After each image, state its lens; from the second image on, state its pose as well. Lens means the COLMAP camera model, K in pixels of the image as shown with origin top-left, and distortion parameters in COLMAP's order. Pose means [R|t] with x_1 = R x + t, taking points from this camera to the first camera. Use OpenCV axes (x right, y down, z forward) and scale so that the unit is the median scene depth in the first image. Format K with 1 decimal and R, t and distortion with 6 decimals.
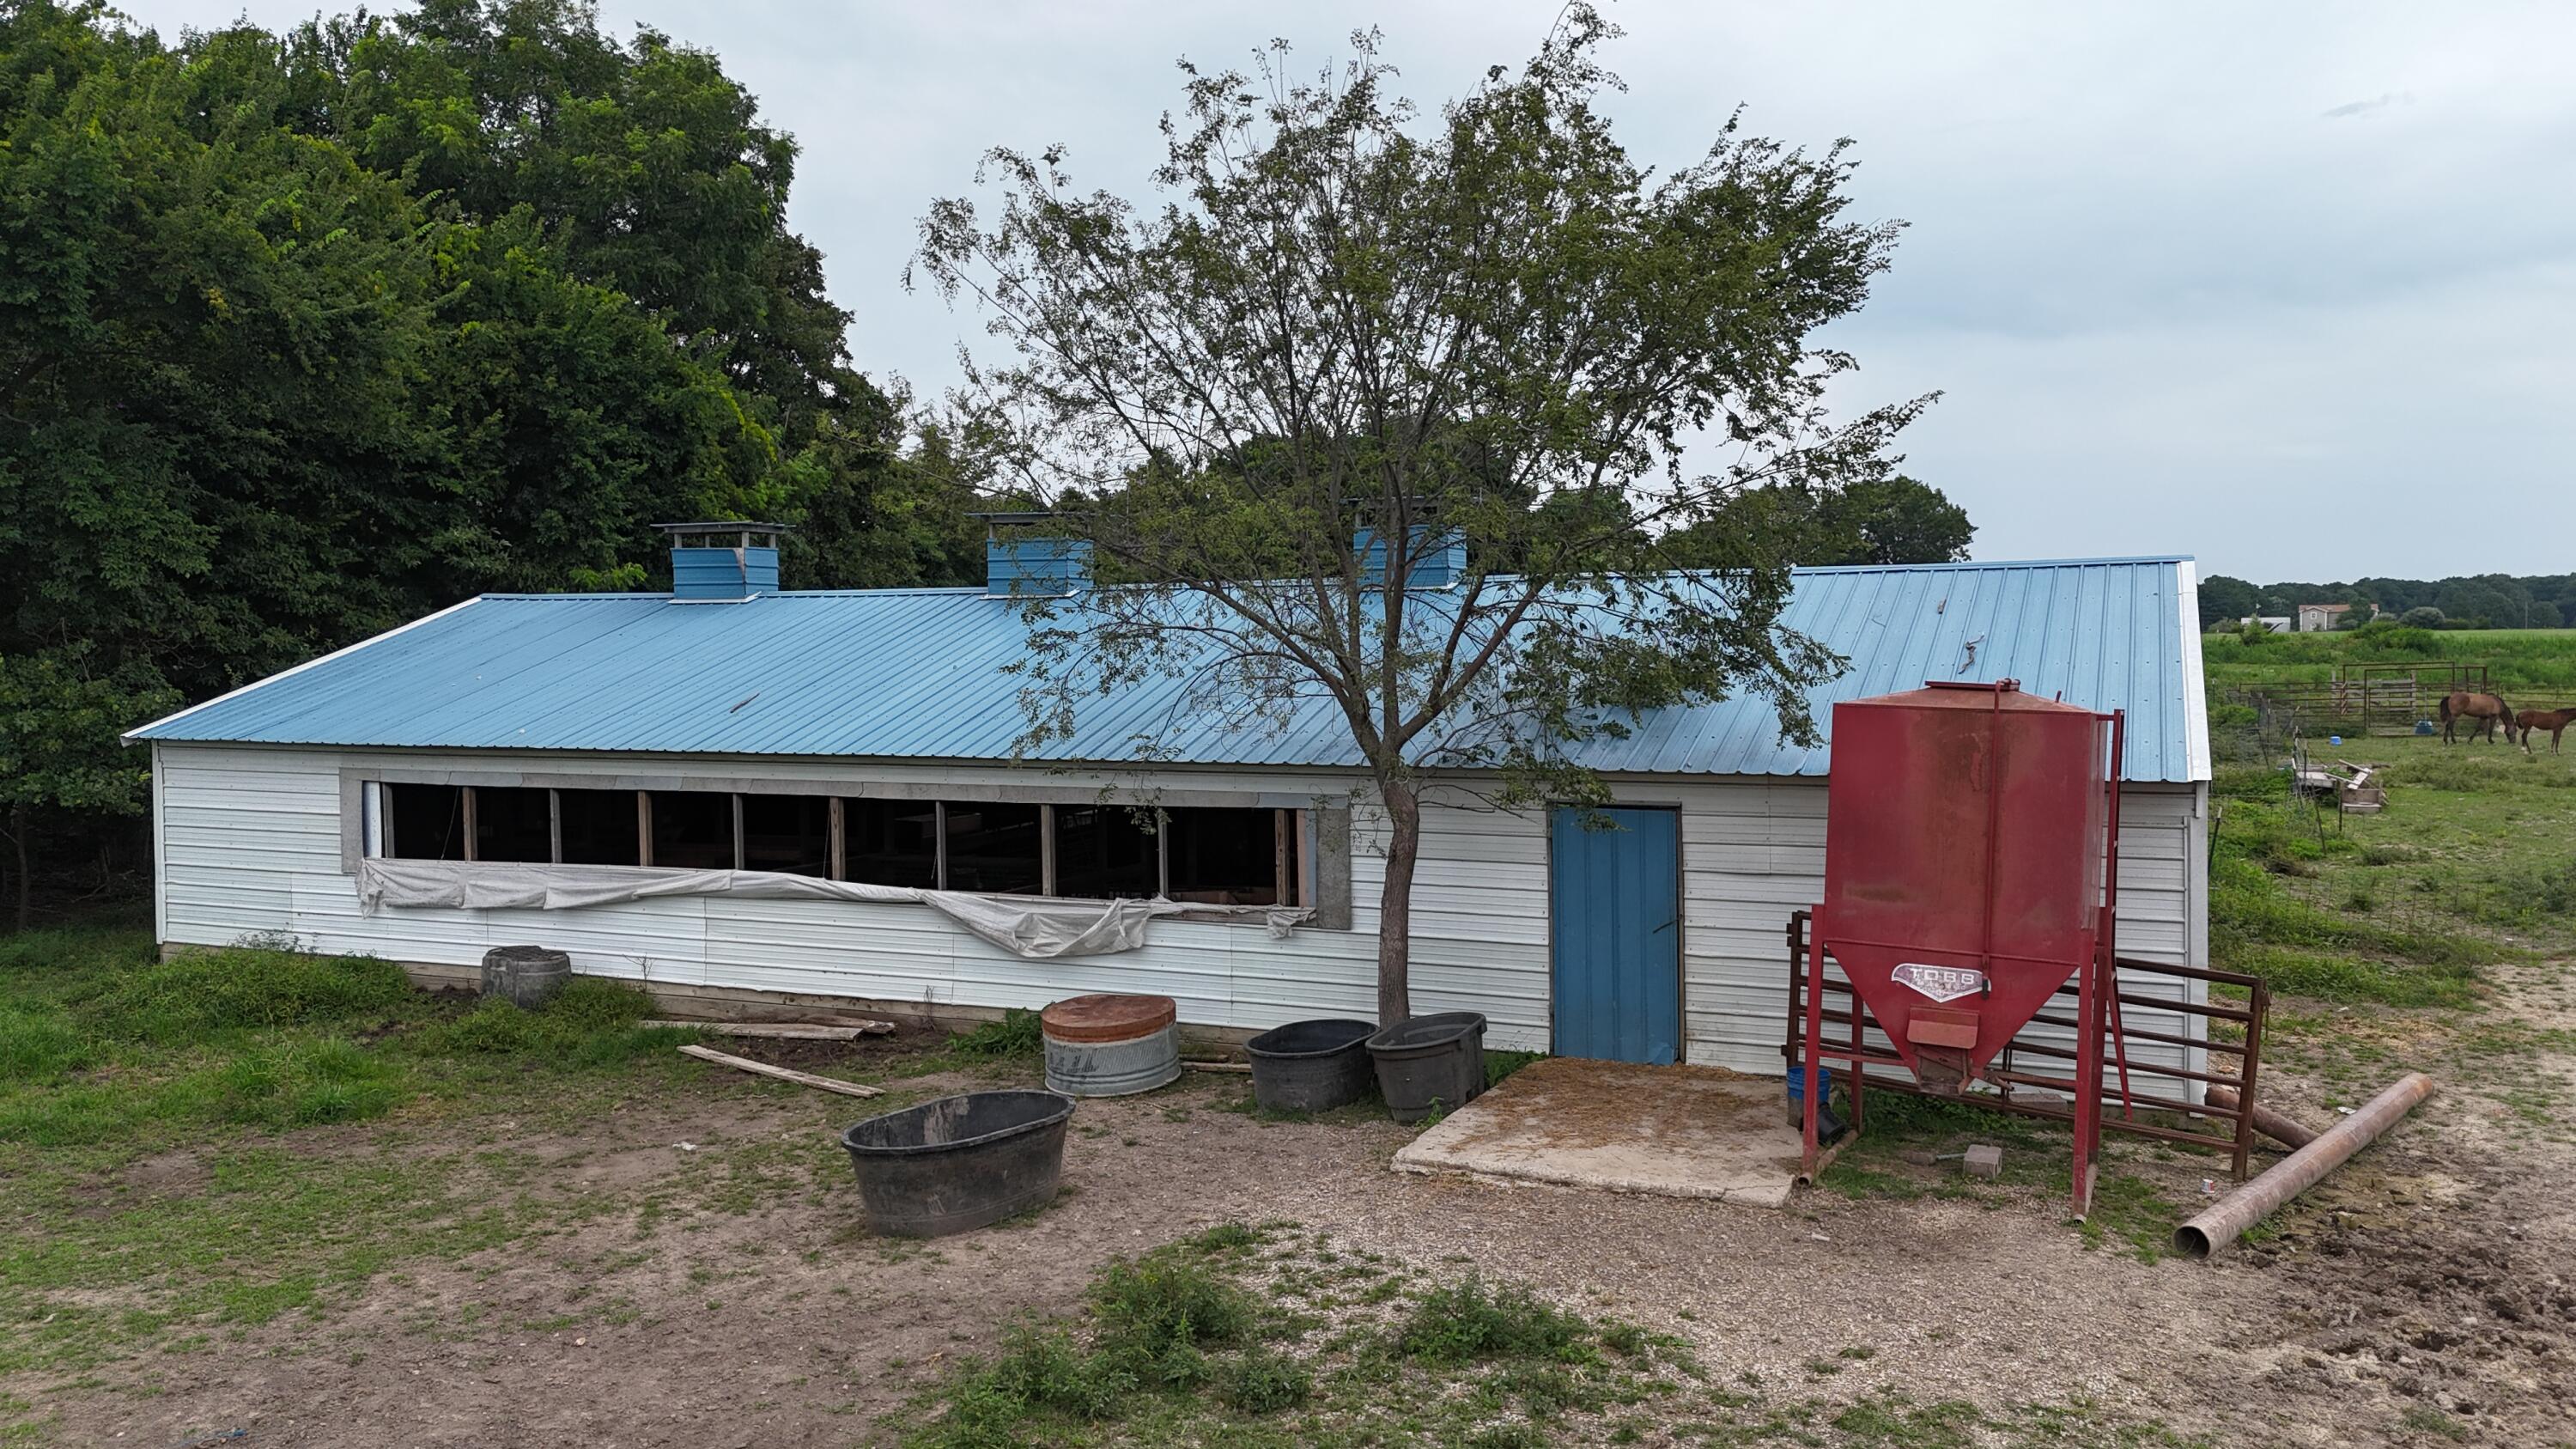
lens RADIAL K [[1894.7, 0, 1291.4], [0, 1894.7, 714.4], [0, 0, 1]] dist [0.107723, -0.117081]
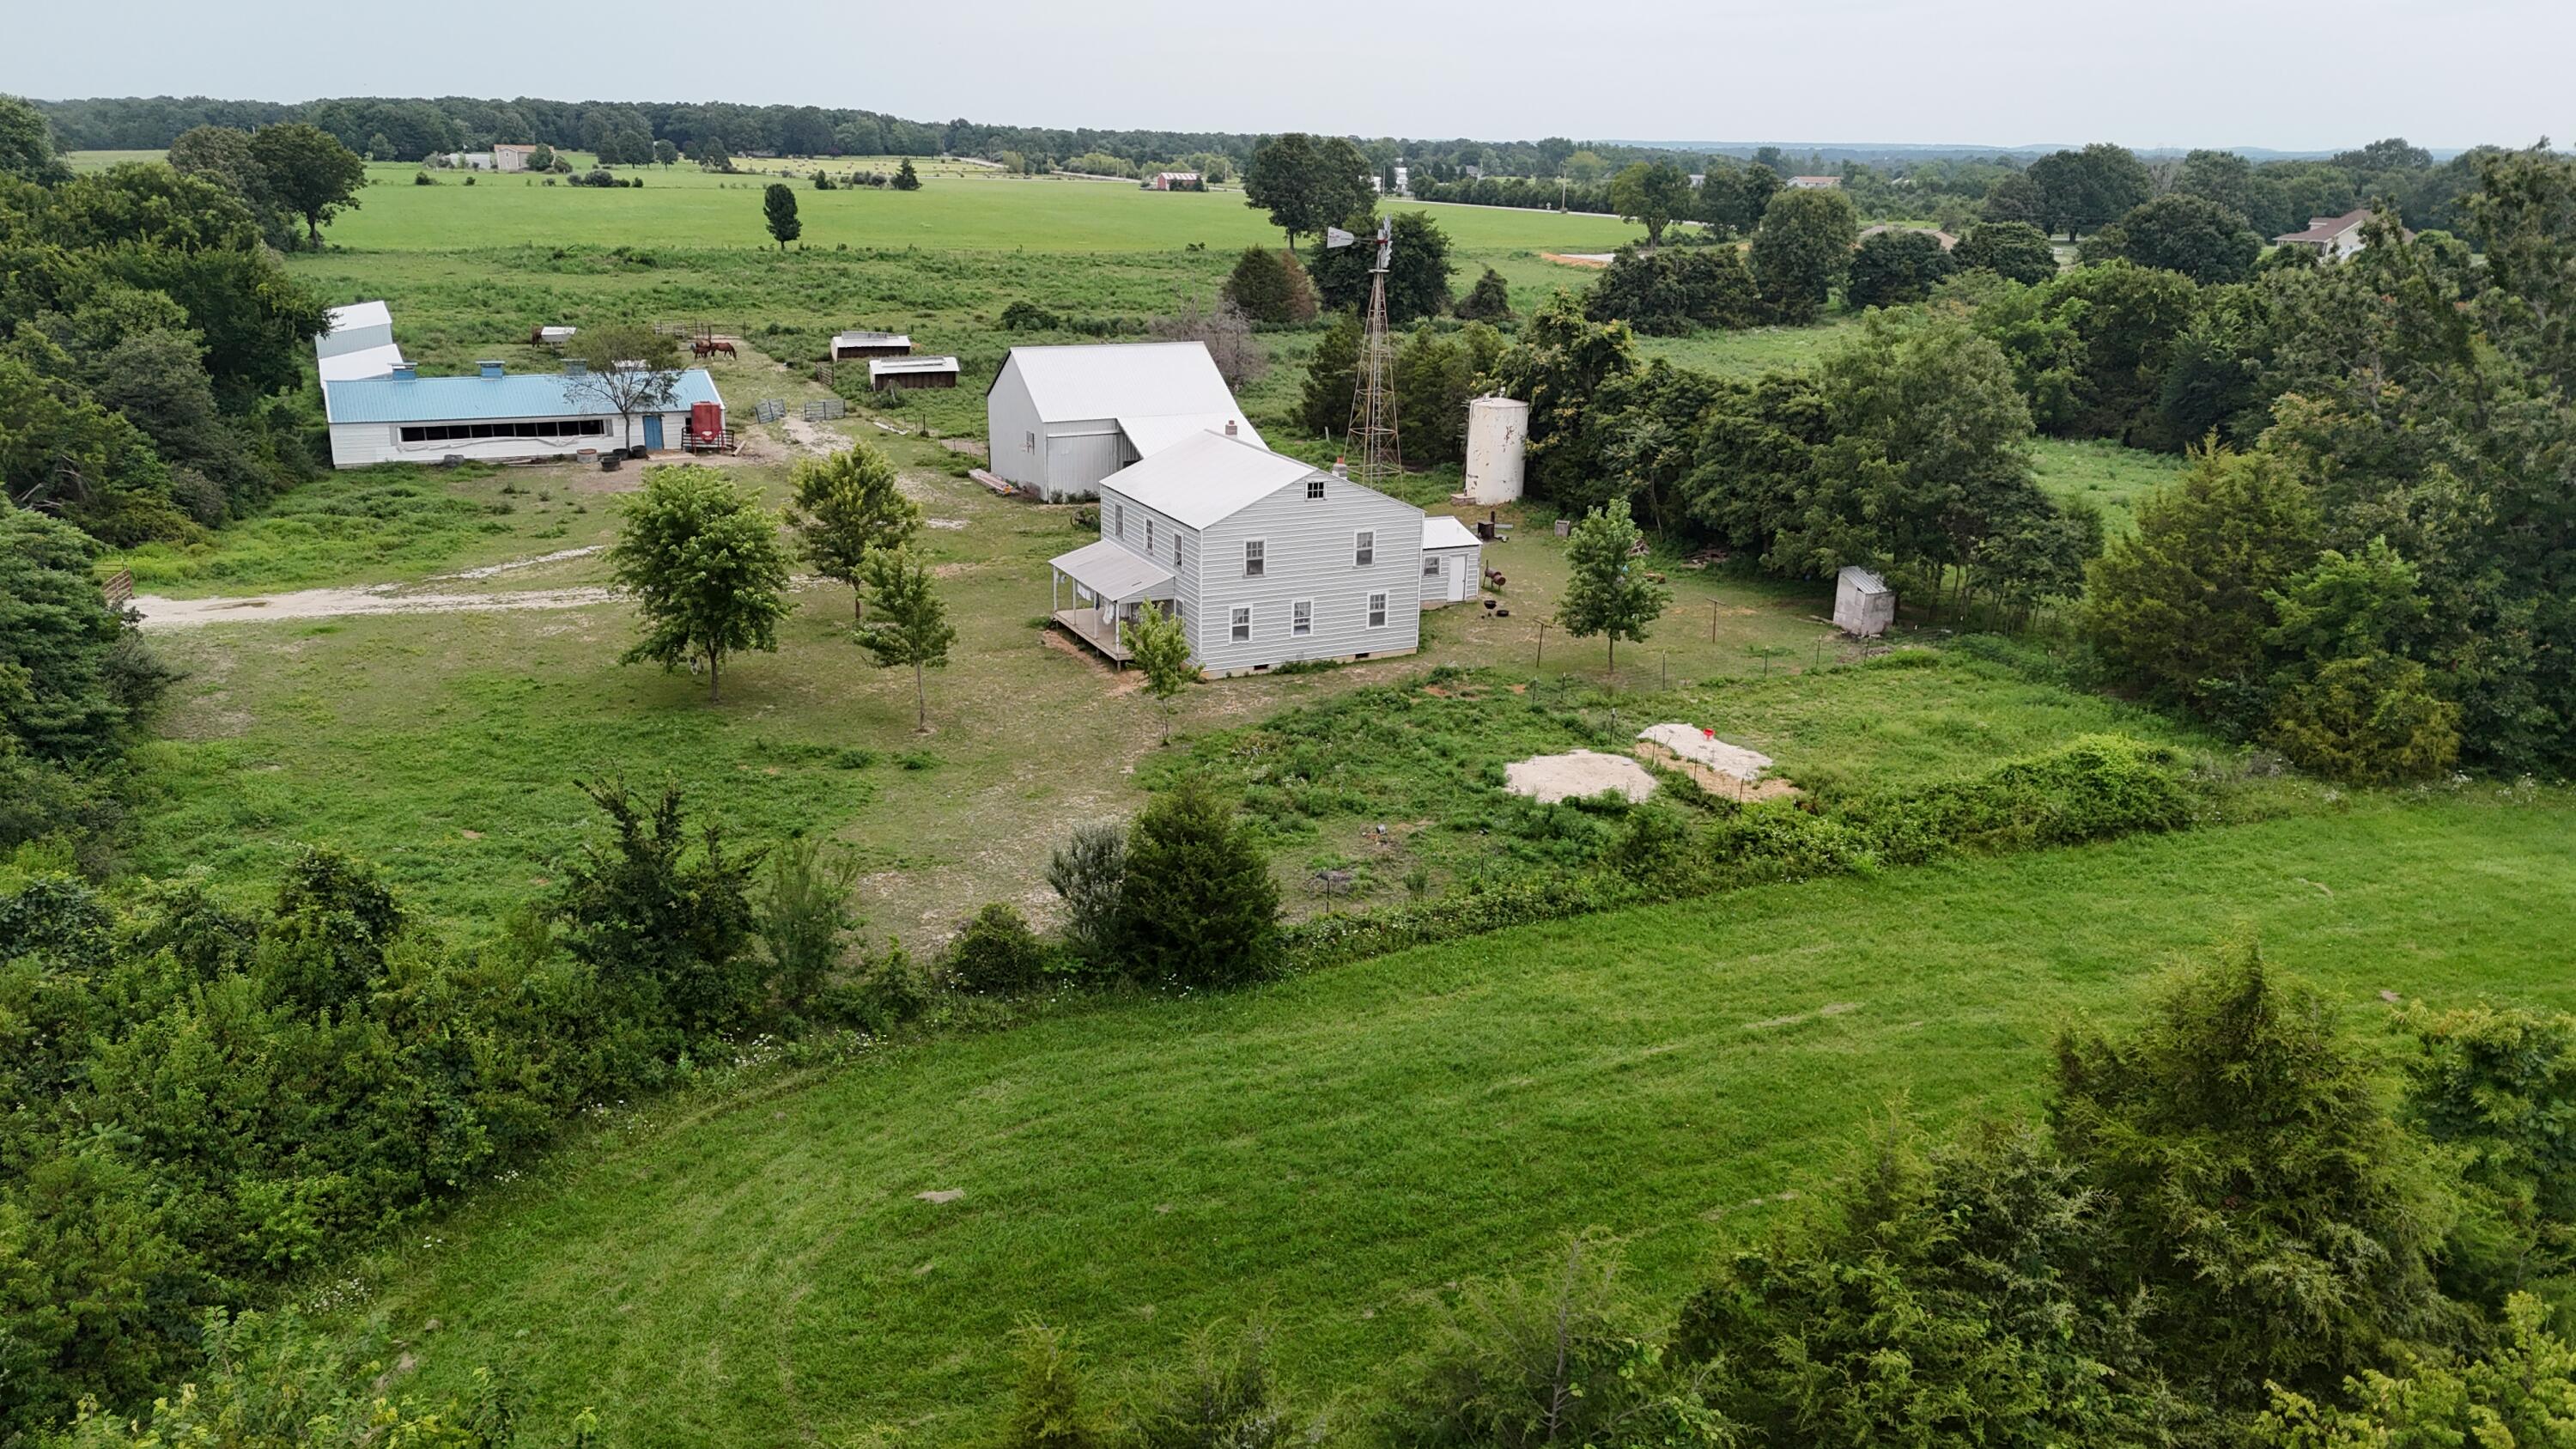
lens RADIAL K [[1894.7, 0, 1291.4], [0, 1894.7, 714.4], [0, 0, 1]] dist [0.107723, -0.117081]
pose [[0.633905, -0.210985, 0.744077, -3.163080], [0.006851, 0.963566, 0.267385, -0.633729], [-0.773381, -0.164399, 0.612254, -4.447387]]
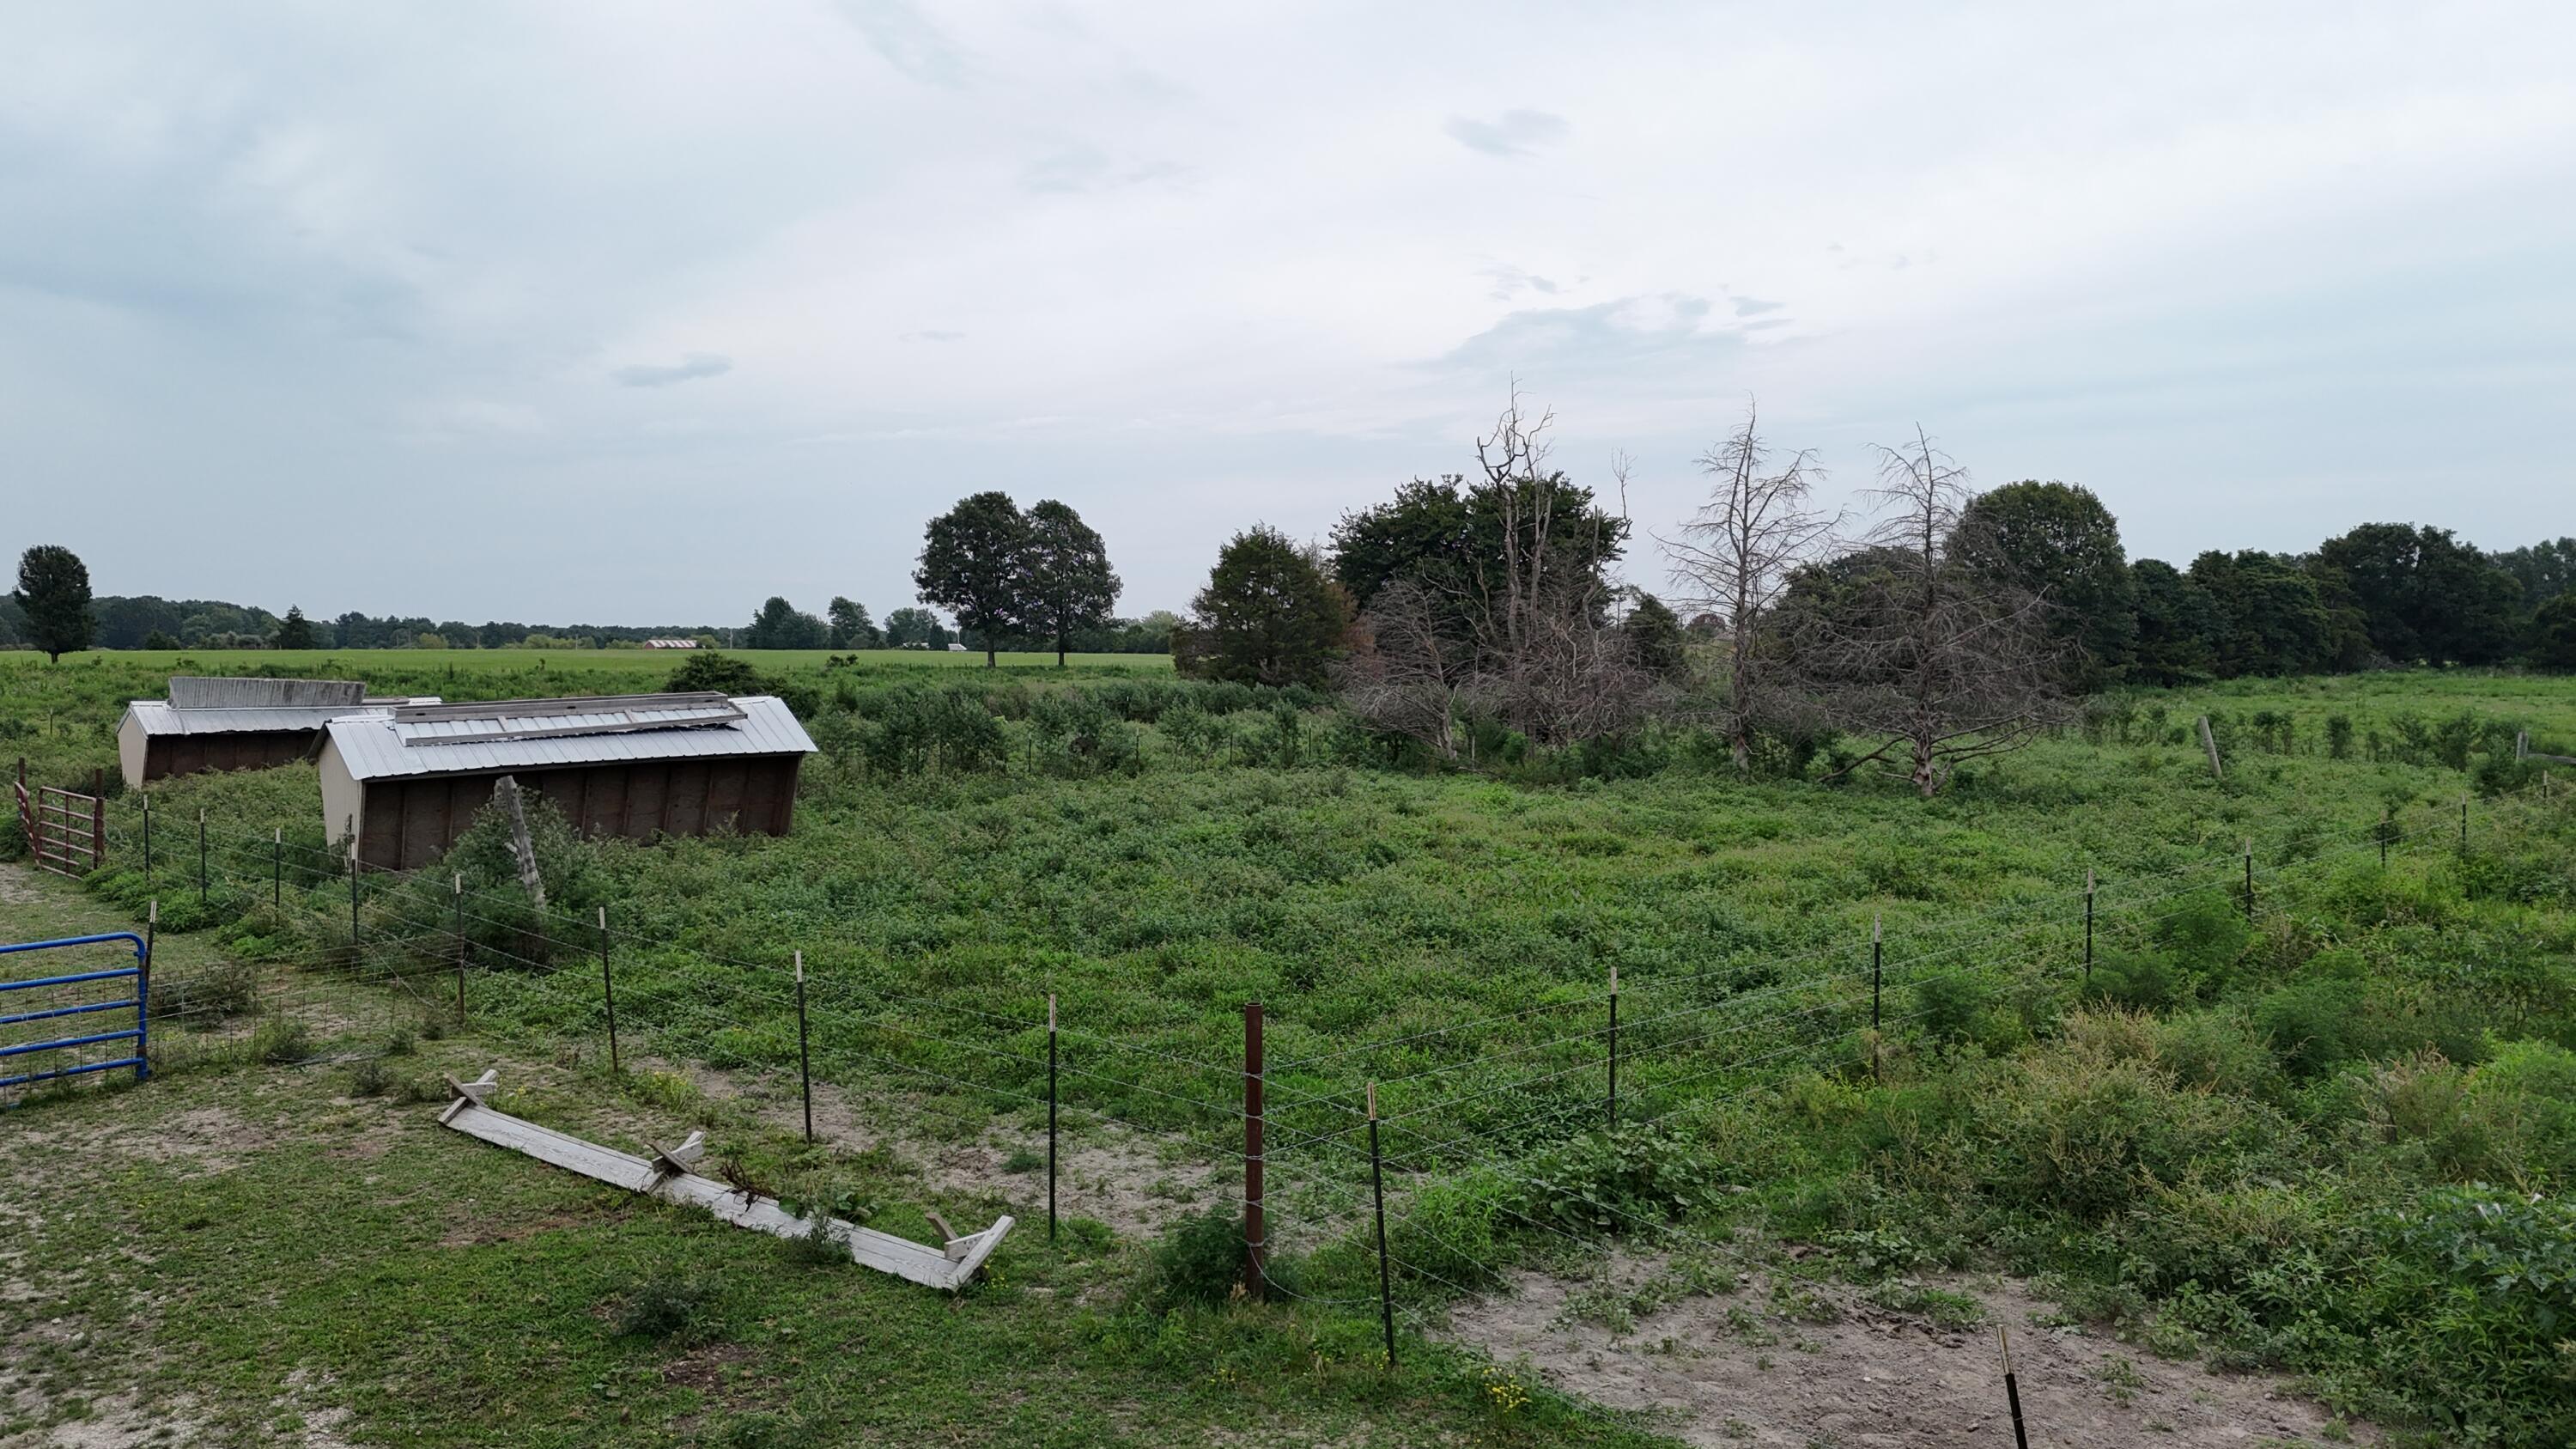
lens RADIAL K [[1904.7, 0, 1256.2], [0, 1904.7, 727.9], [0, 0, 1]] dist [0.046113, -0.003137]
pose [[0.392506, -0.034584, 0.919099, 0.457385], [0.039263, 0.999012, 0.020824, -0.006340], [-0.918911, 0.027913, 0.393476, 0.245060]]
